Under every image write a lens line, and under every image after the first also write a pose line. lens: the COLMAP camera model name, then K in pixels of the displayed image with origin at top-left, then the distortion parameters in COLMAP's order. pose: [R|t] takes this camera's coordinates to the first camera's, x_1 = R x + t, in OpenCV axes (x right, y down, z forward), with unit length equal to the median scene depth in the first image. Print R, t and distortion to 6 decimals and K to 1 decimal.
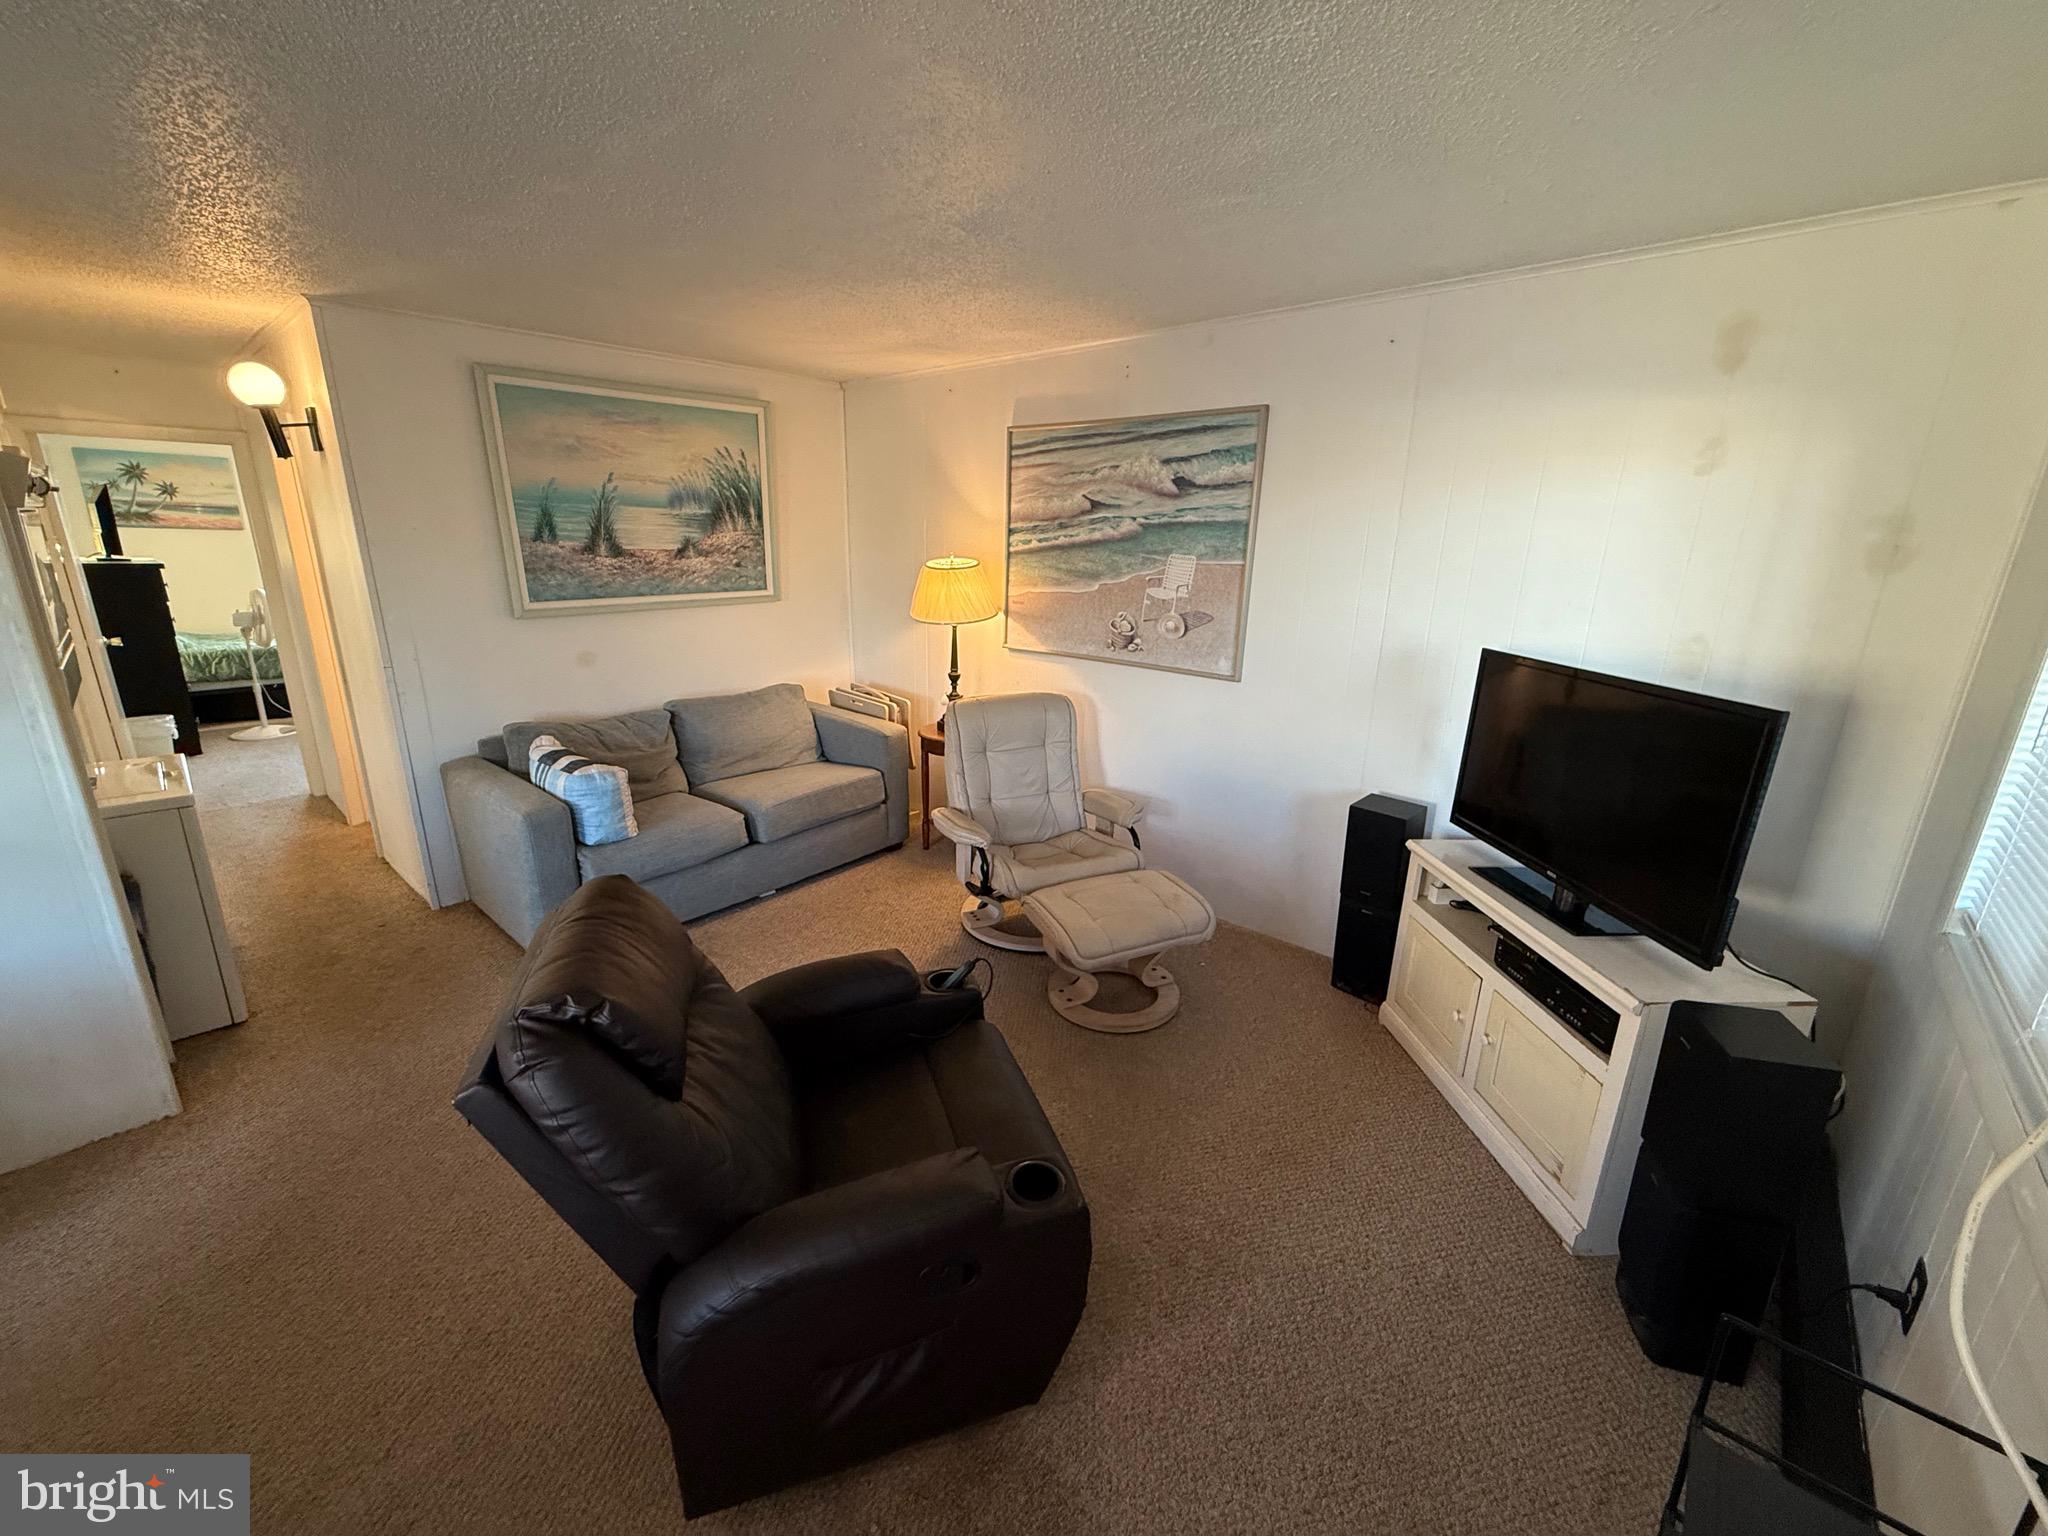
lens RADIAL K [[816.3, 0, 1012.9], [0, 816.3, 765.8], [0, 0, 1]] dist [-0.000126, -0.000095]
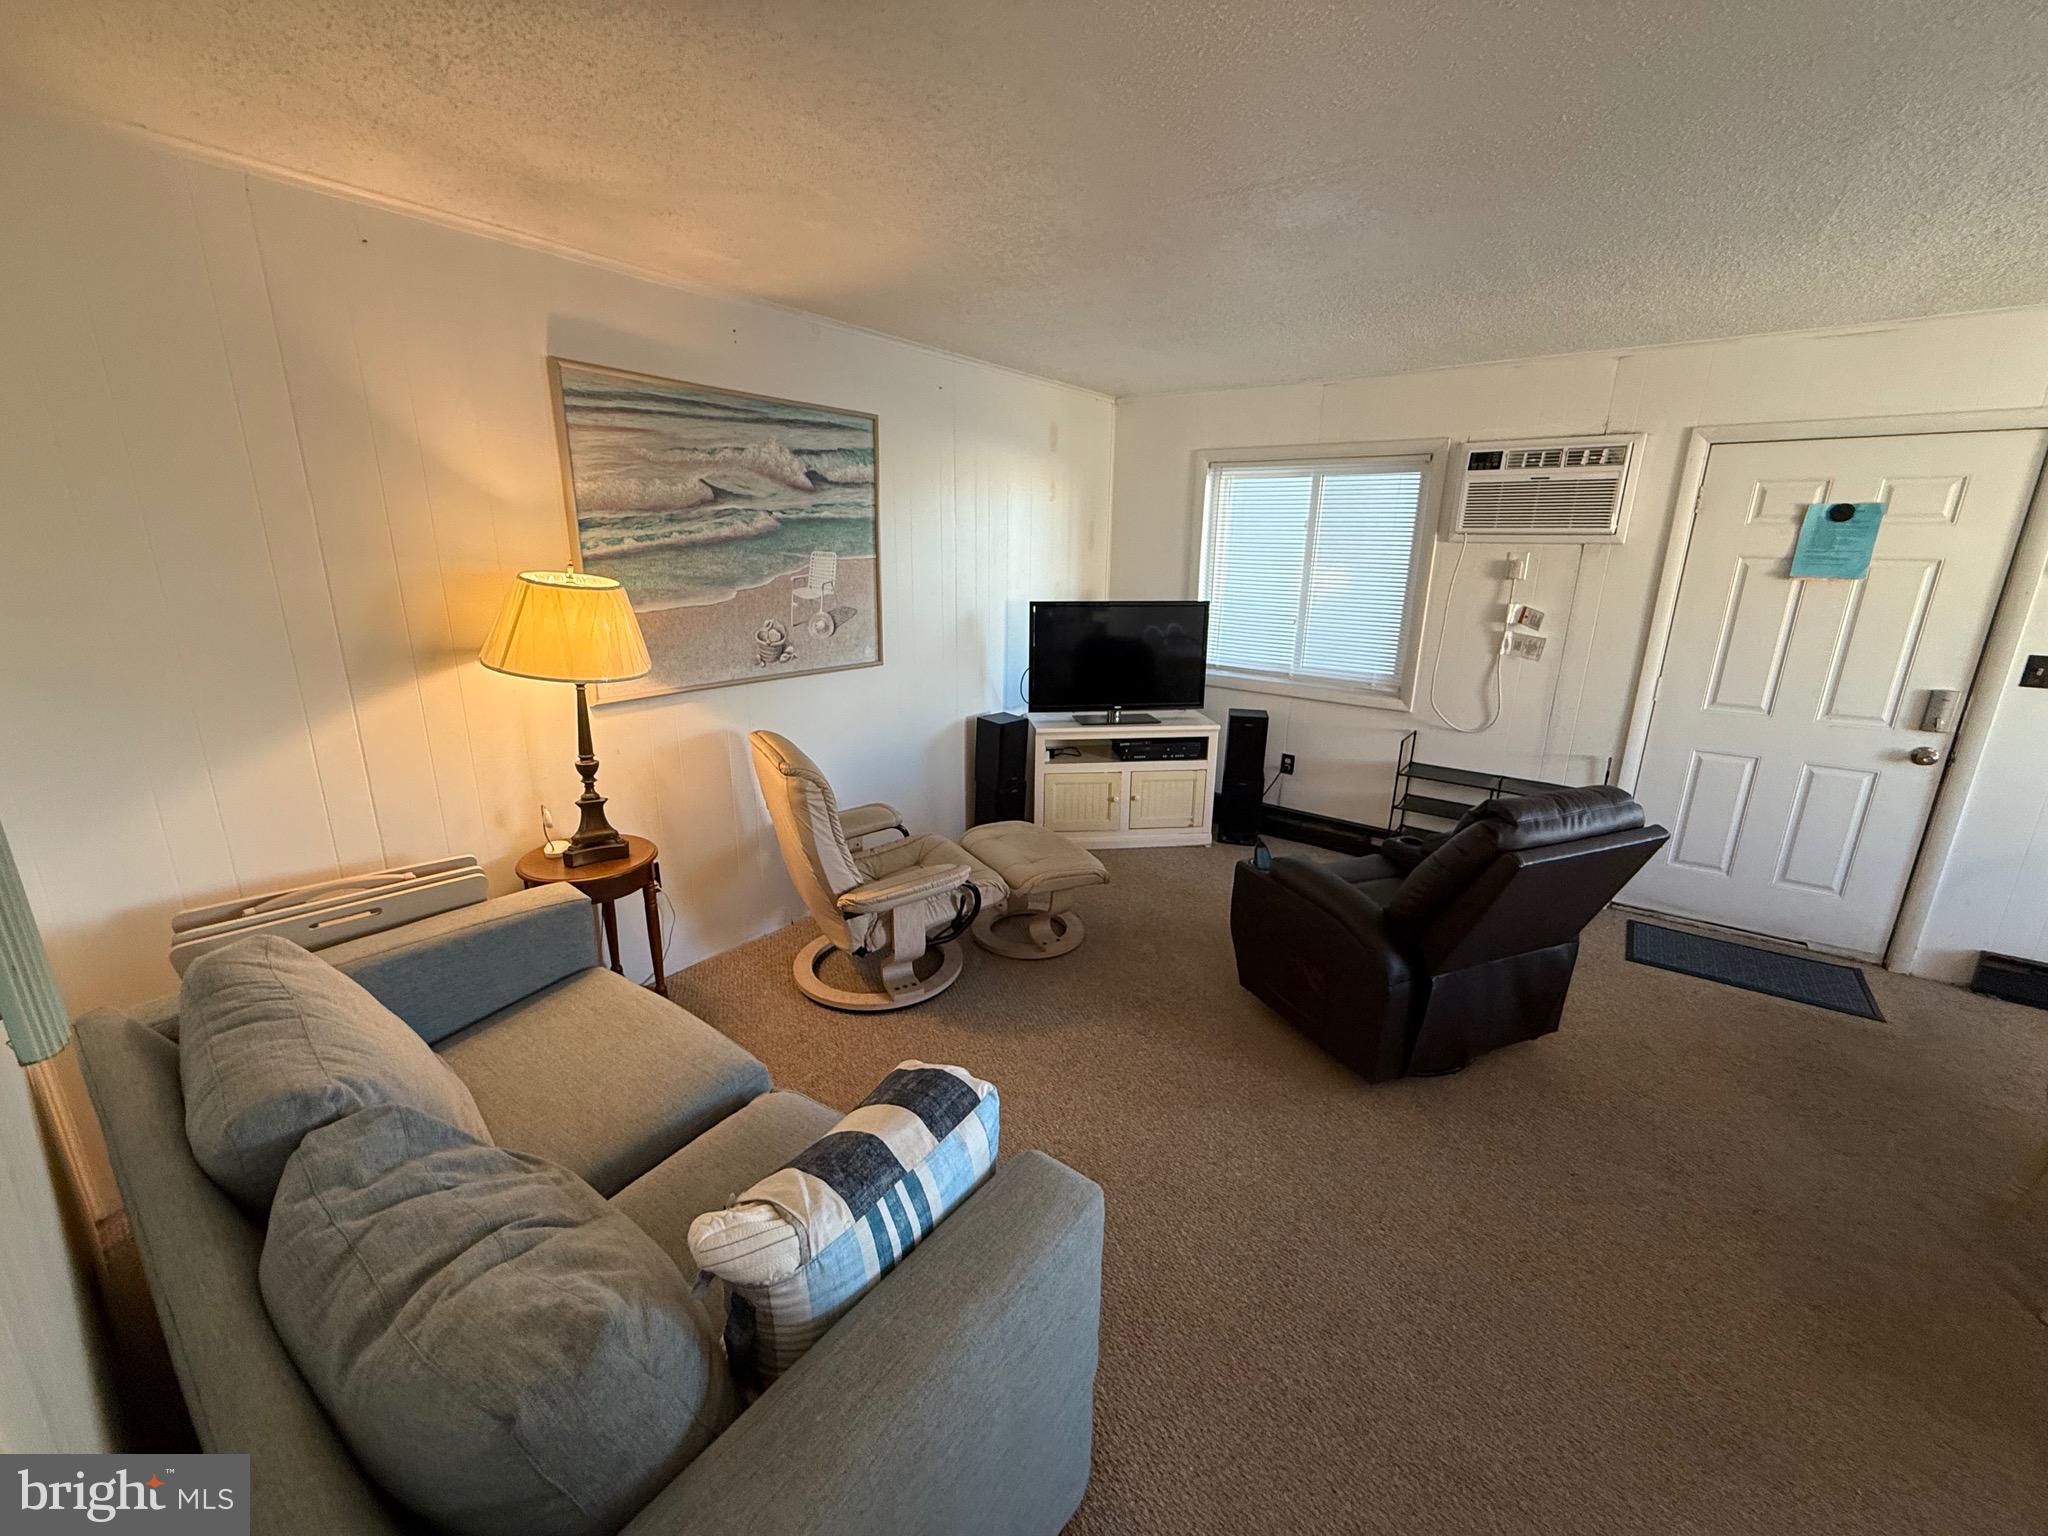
lens RADIAL K [[816.3, 0, 1012.9], [0, 816.3, 765.8], [0, 0, 1]] dist [-0.000126, -0.000095]
pose [[-0.077907, -0.280776, 0.956606, -0.760233], [0.262163, 0.919983, 0.291378, -0.230731], [-0.961874, 0.273487, 0.001936, 0.791594]]
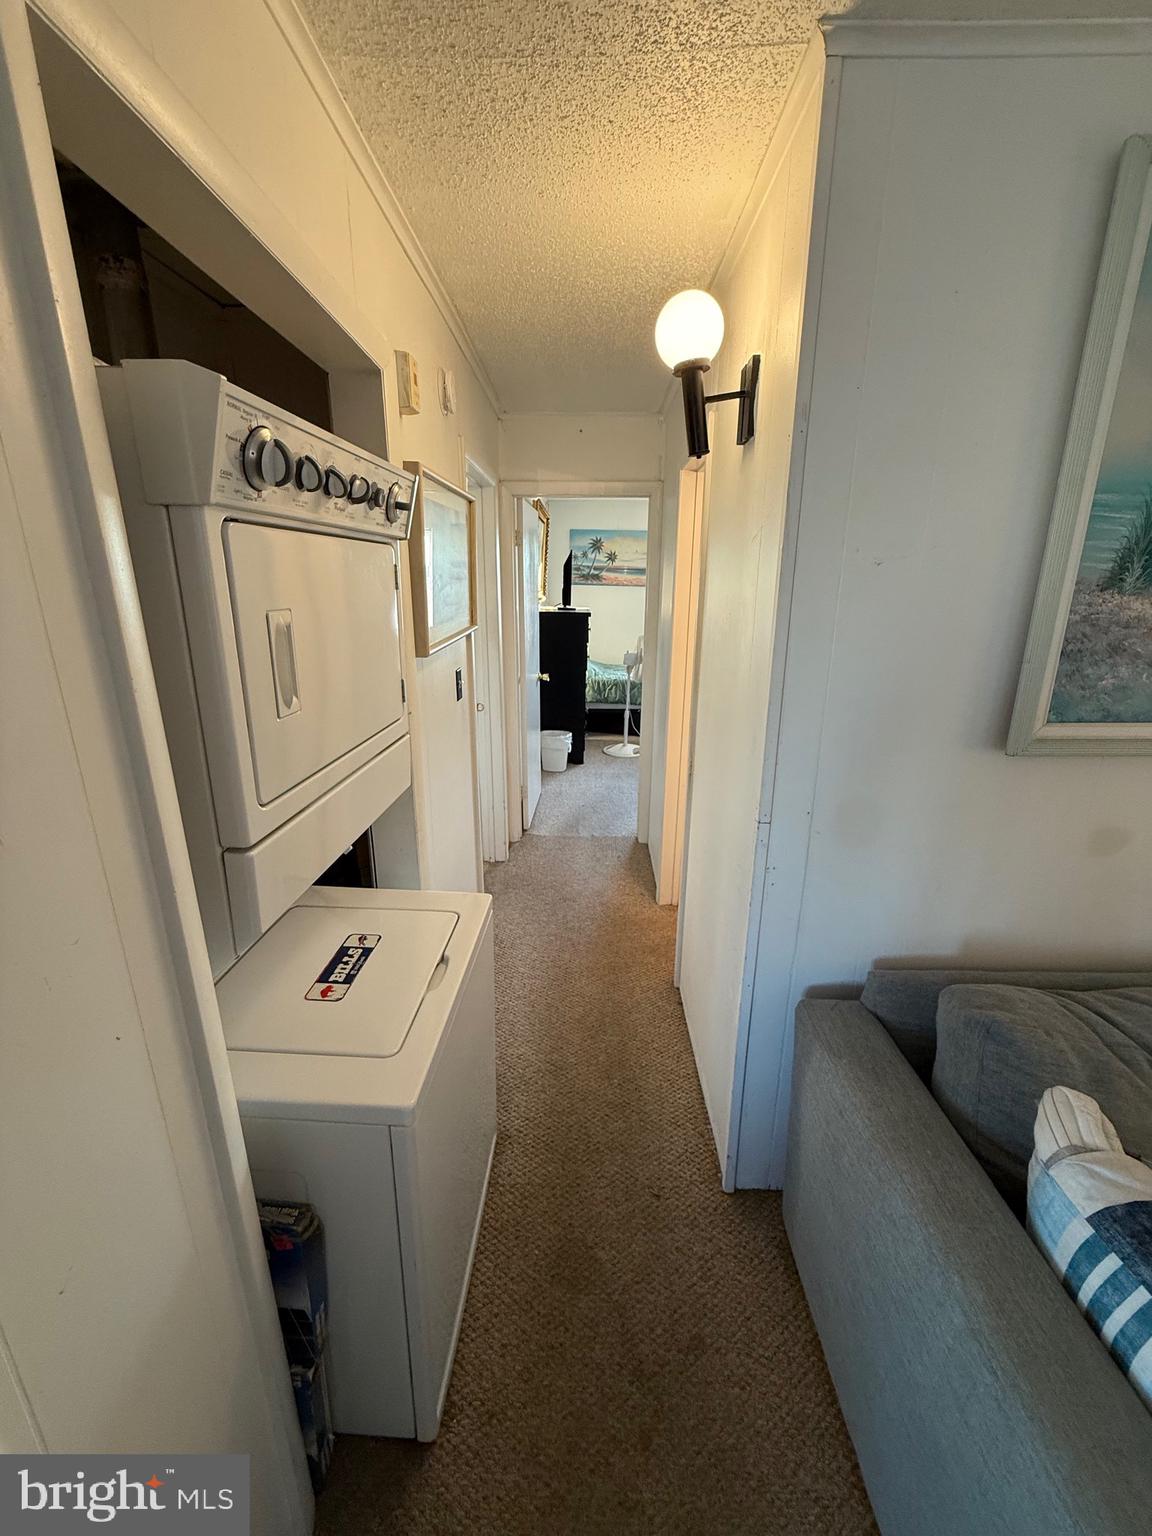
lens RADIAL K [[612.2, 0, 576.0], [0, 612.2, 768.0], [0, 0, 1]] dist [-0.000126, -0.000095]
pose [[0.654642, 0.204340, -0.727798, -0.522495], [-0.200154, 0.975265, 0.093785, -0.158839], [0.728960, 0.084276, 0.679349, 0.588132]]
